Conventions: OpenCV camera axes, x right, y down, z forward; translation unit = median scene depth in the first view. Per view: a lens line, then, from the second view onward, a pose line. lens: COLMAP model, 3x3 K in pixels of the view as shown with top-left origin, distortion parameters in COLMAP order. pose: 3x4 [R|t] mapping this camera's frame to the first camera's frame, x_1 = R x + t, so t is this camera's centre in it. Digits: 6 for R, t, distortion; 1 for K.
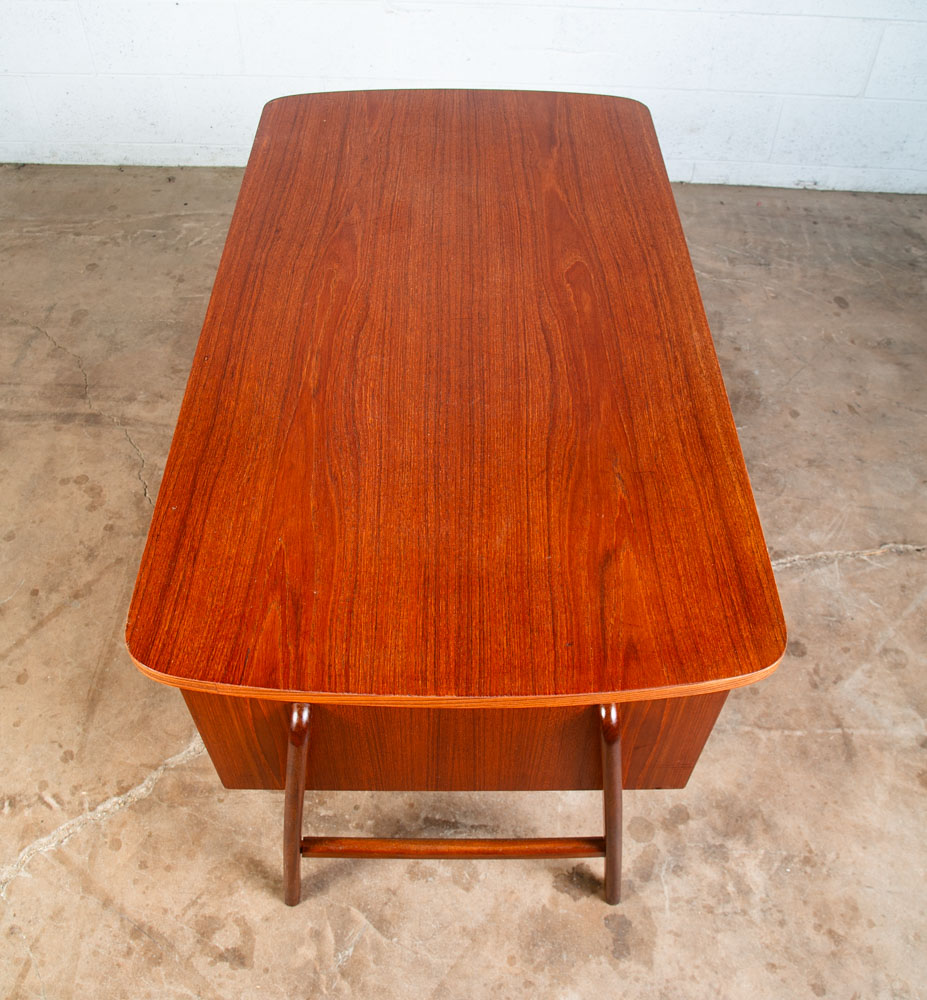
lens RADIAL K [[932.5, 0, 461.6], [0, 932.5, 479.1], [0, 0, 1]] dist [-0.079738, 0.000000]
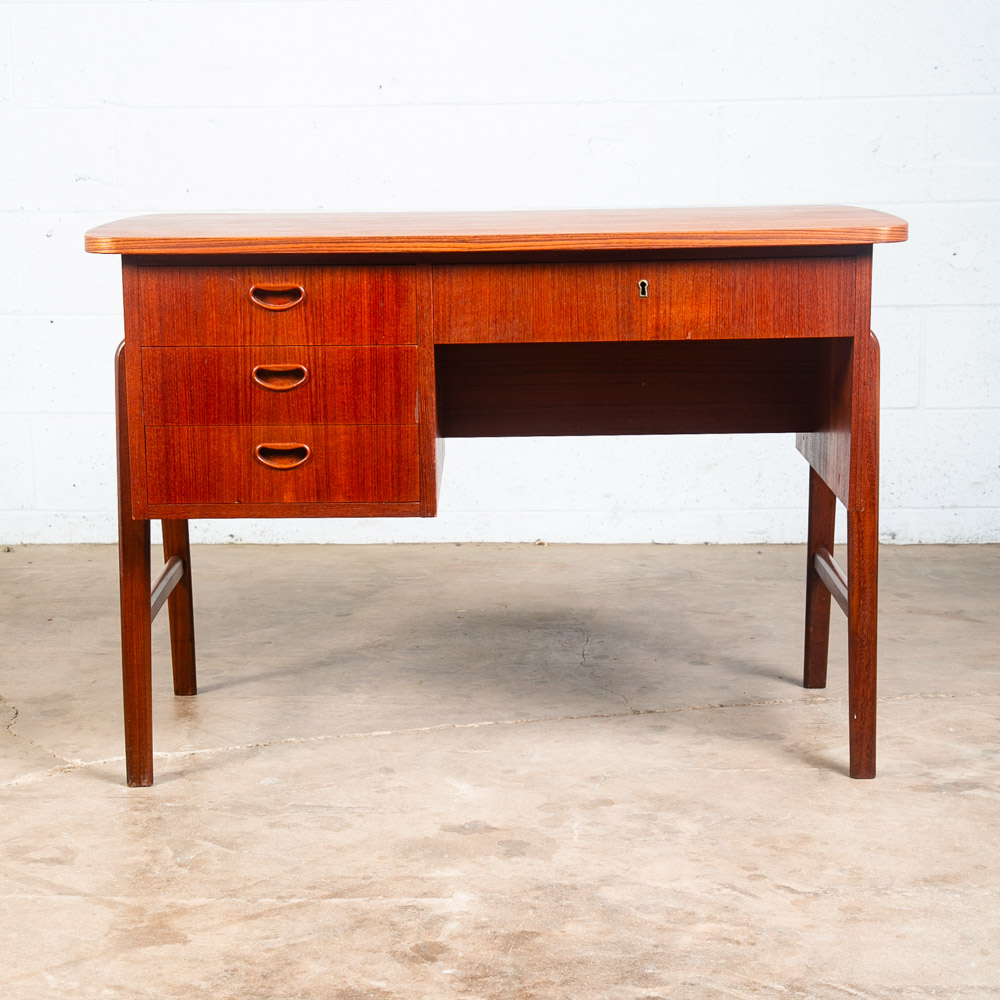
lens RADIAL K [[2217.8, 0, 471.3], [0, 2217.8, 566.7], [0, 0, 1]] dist [0.114823, 0.000000]
pose [[0.999530, -0.018762, -0.024243, 0.168459], [-0.000231, 0.786194, -0.617979, 1.393479], [0.030654, 0.617694, 0.785821, -0.679885]]
